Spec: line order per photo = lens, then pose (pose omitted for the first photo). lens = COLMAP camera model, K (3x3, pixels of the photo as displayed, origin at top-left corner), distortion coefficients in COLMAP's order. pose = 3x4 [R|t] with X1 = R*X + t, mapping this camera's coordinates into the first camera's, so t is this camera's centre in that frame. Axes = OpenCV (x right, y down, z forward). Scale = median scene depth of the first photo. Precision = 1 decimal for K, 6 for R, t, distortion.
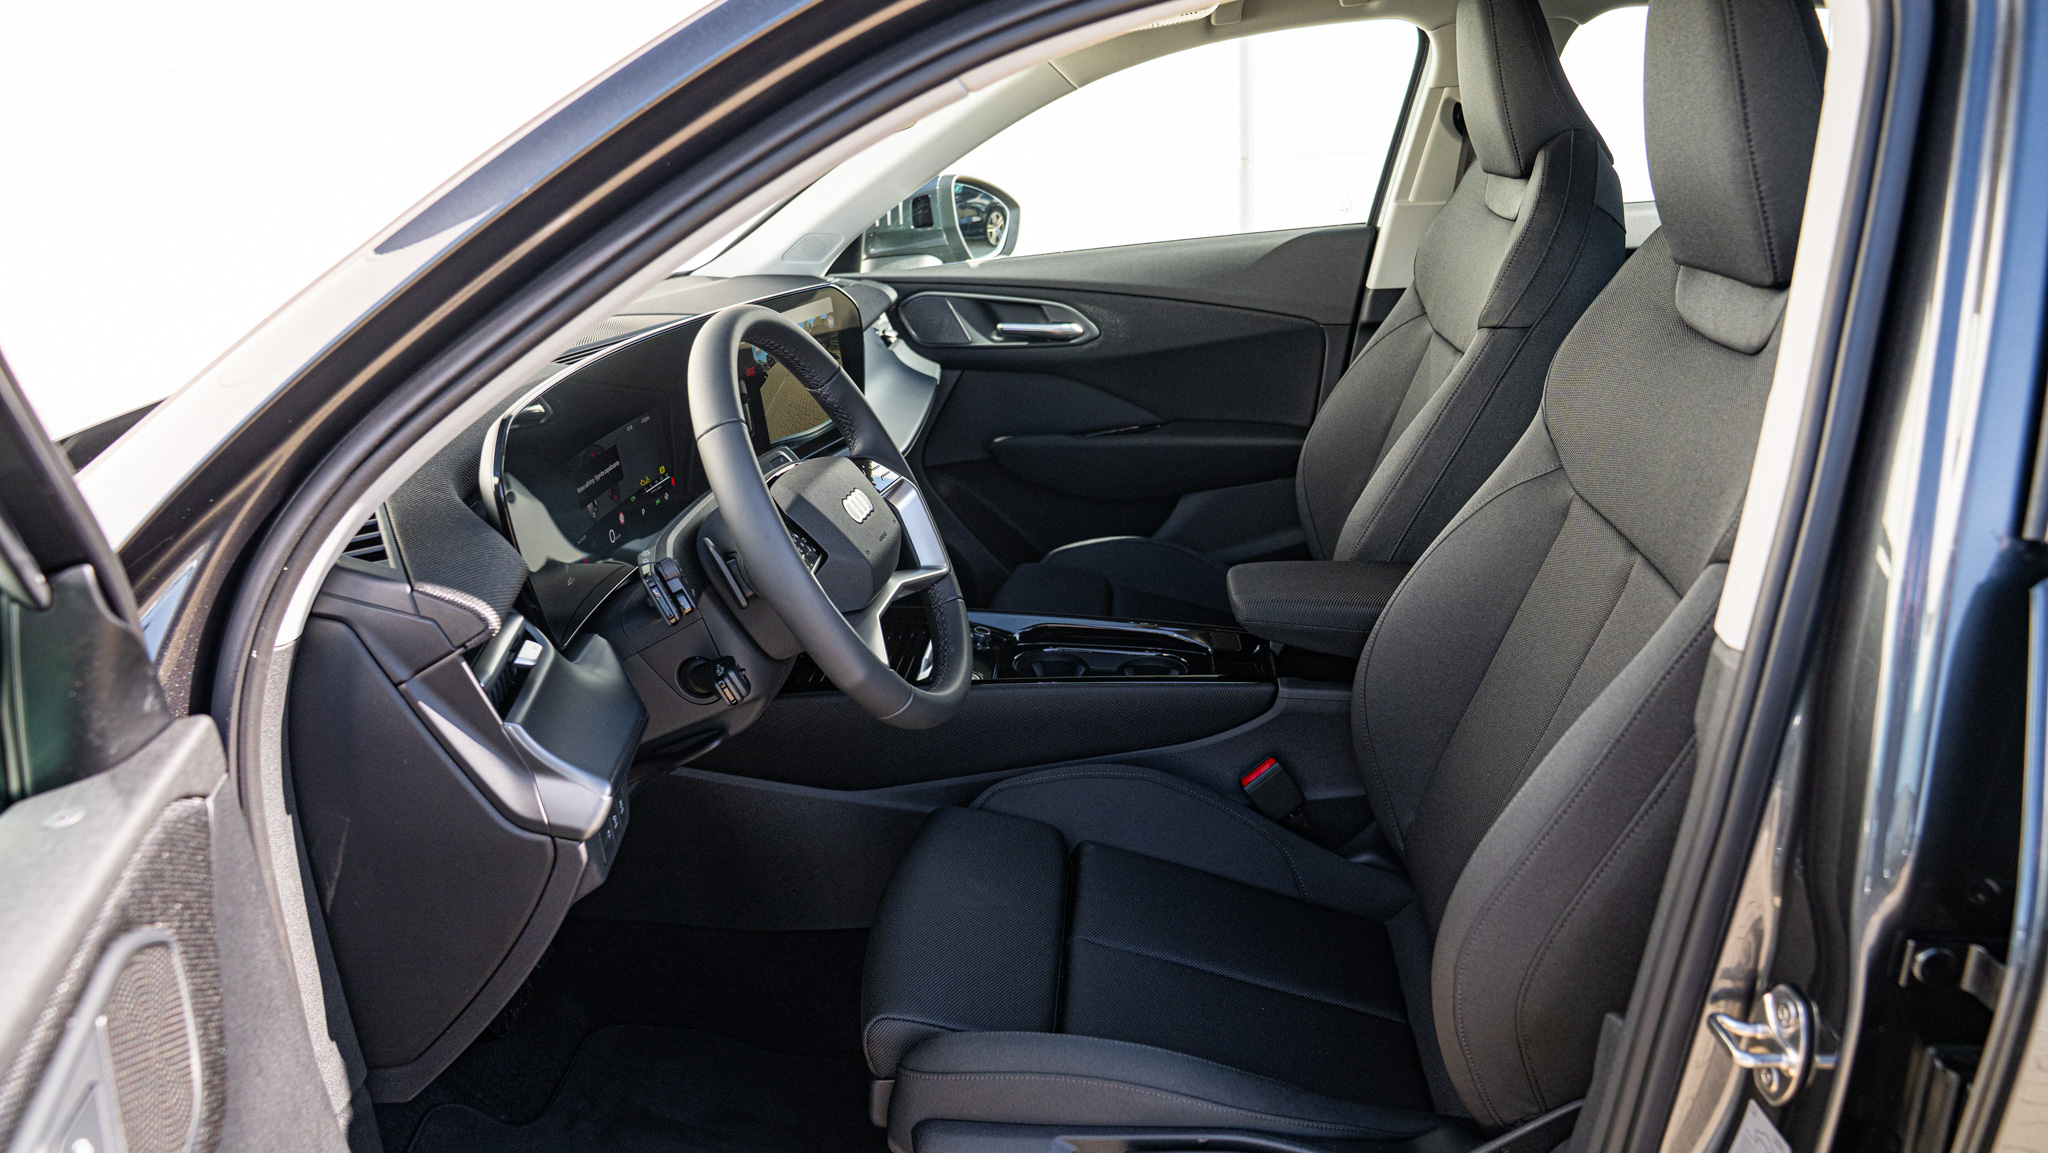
lens RADIAL K [[1394.6, 0, 1034.2], [0, 1394.6, 567.8], [0, 0, 1]] dist [-0.130860, 0.070784]
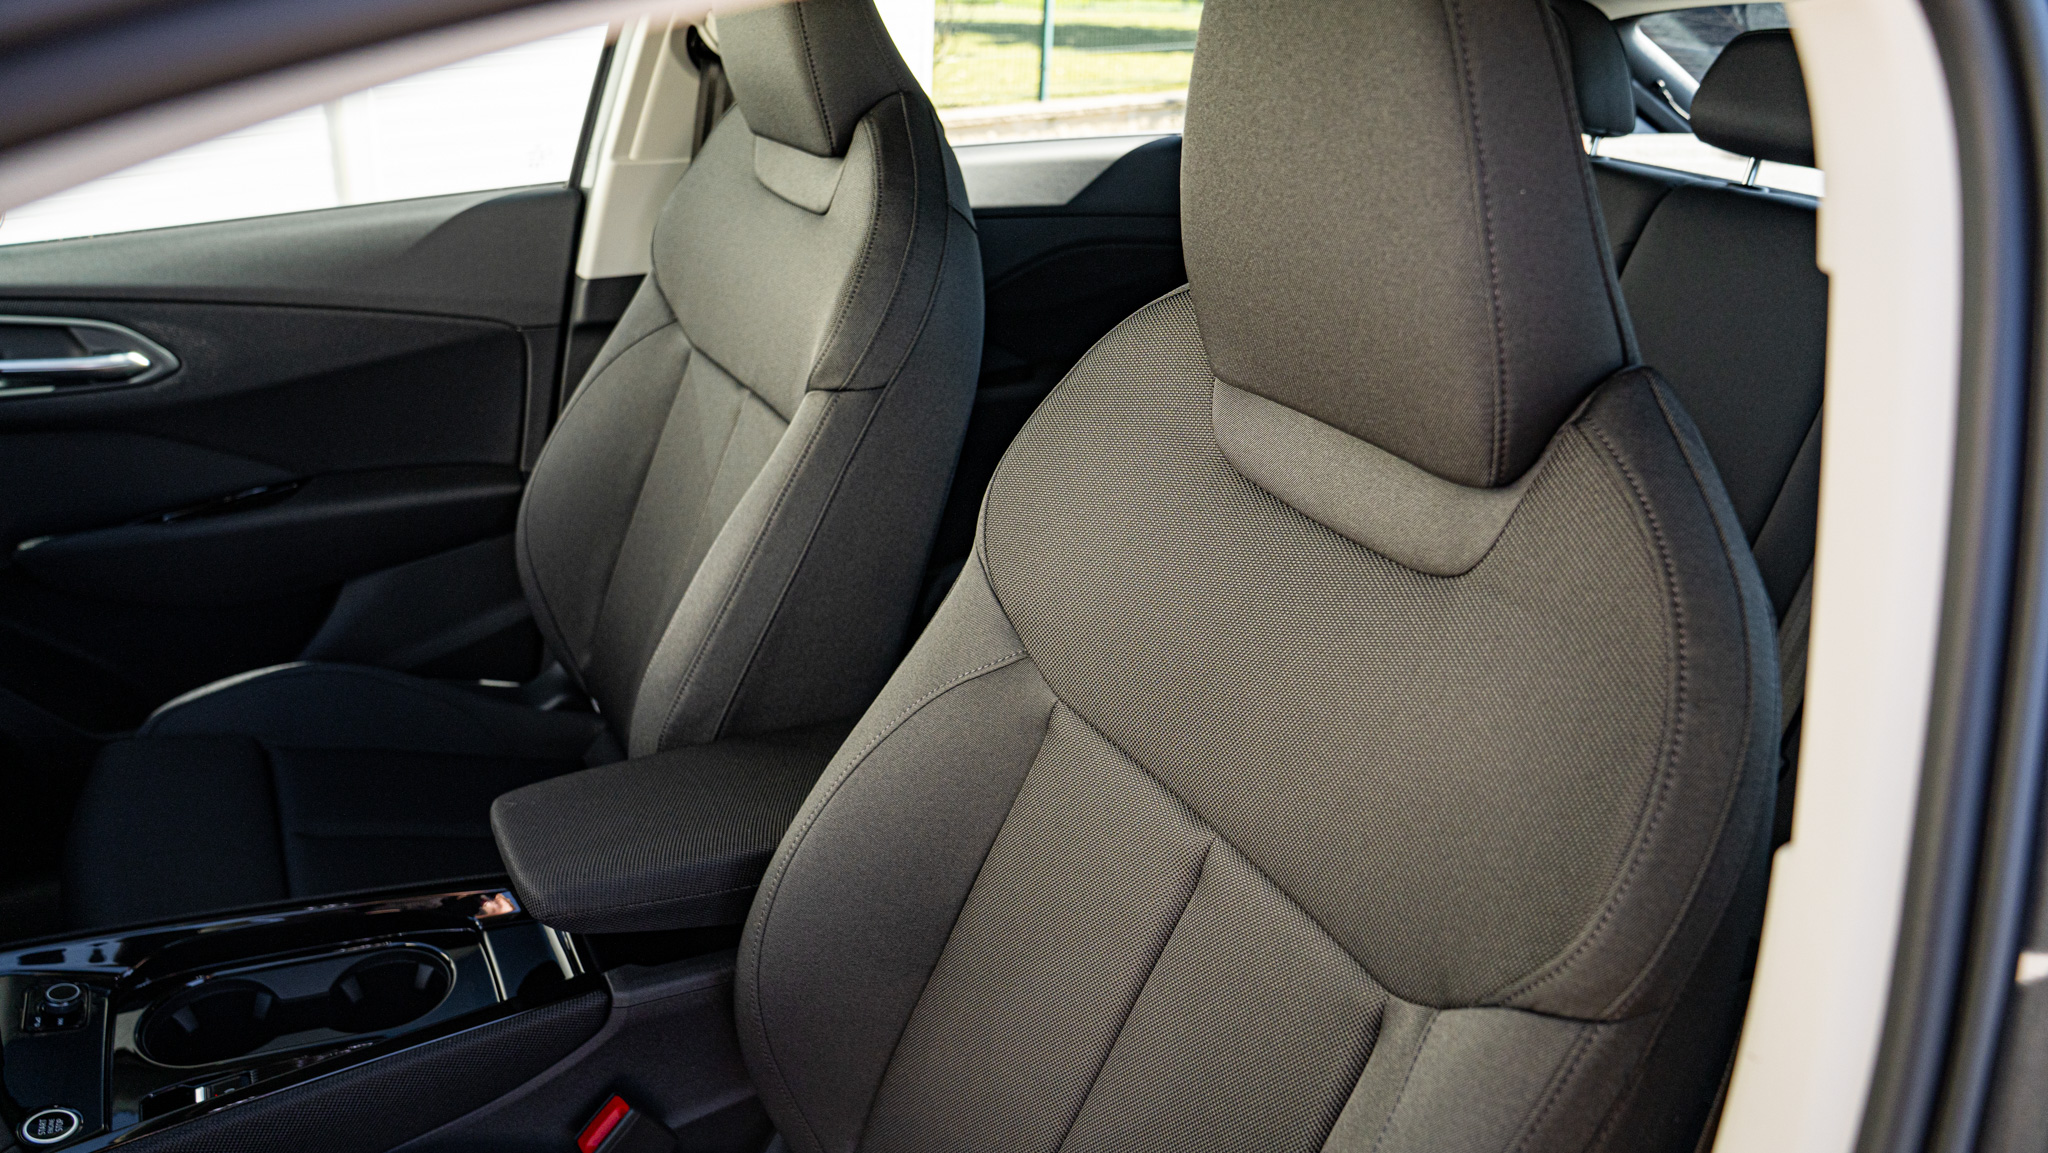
lens RADIAL K [[1394.6, 0, 1034.2], [0, 1394.6, 567.8], [0, 0, 1]] dist [-0.130860, 0.070784]
pose [[0.811709, -0.154392, 0.563286, 0.005944], [0.096665, 0.986641, 0.131133, -0.122860], [-0.576007, -0.051992, 0.815790, 0.265272]]
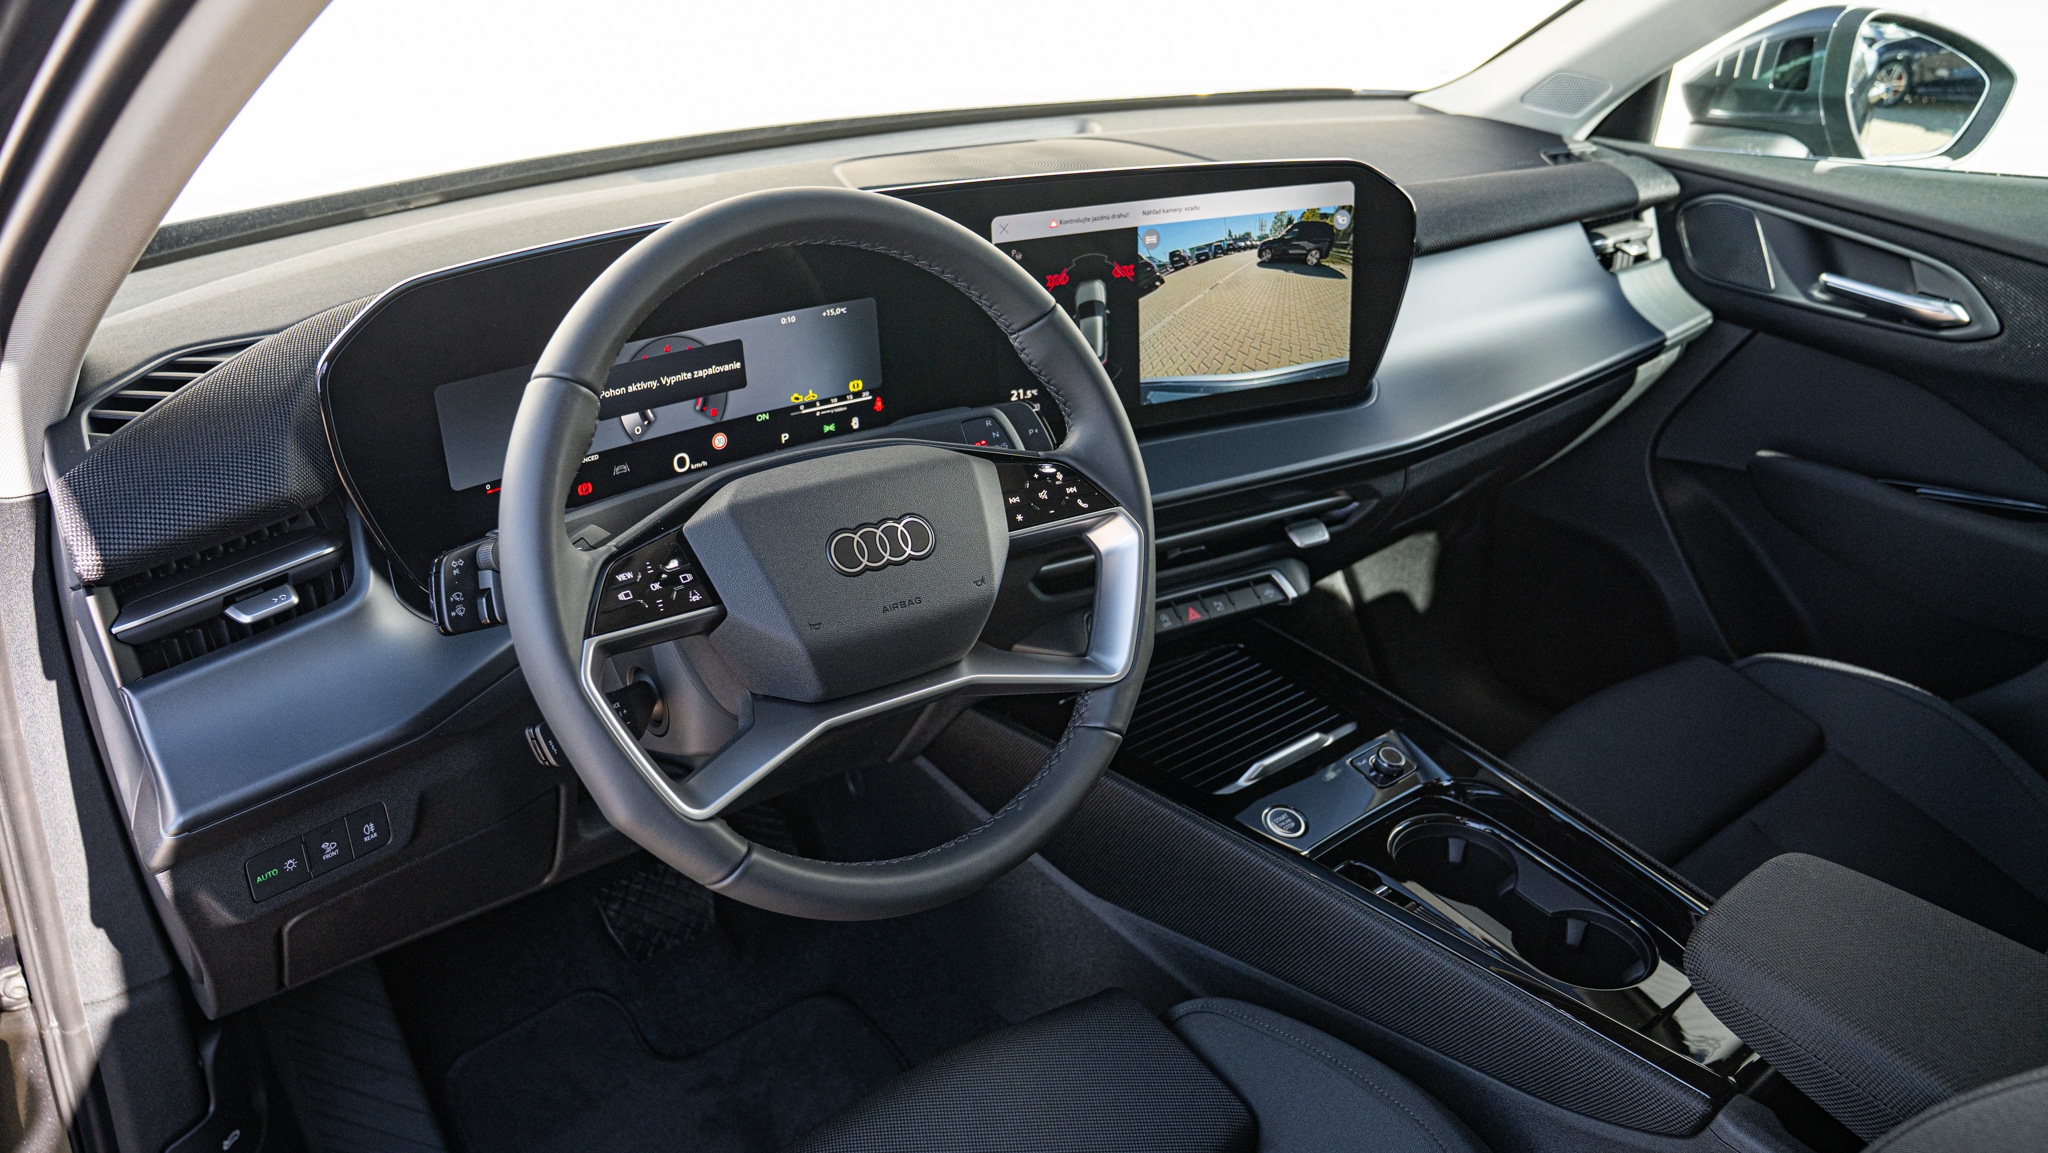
lens RADIAL K [[1548.0, 0, 1024.0], [0, 1548.0, 576.5], [0, 0, 1]] dist [-0.127616, 0.141090]
pose [[0.702061, 0.357836, -0.615681, 0.189053], [-0.272657, 0.933770, 0.231800, -0.113436], [0.657851, 0.005132, 0.753130, 0.284145]]
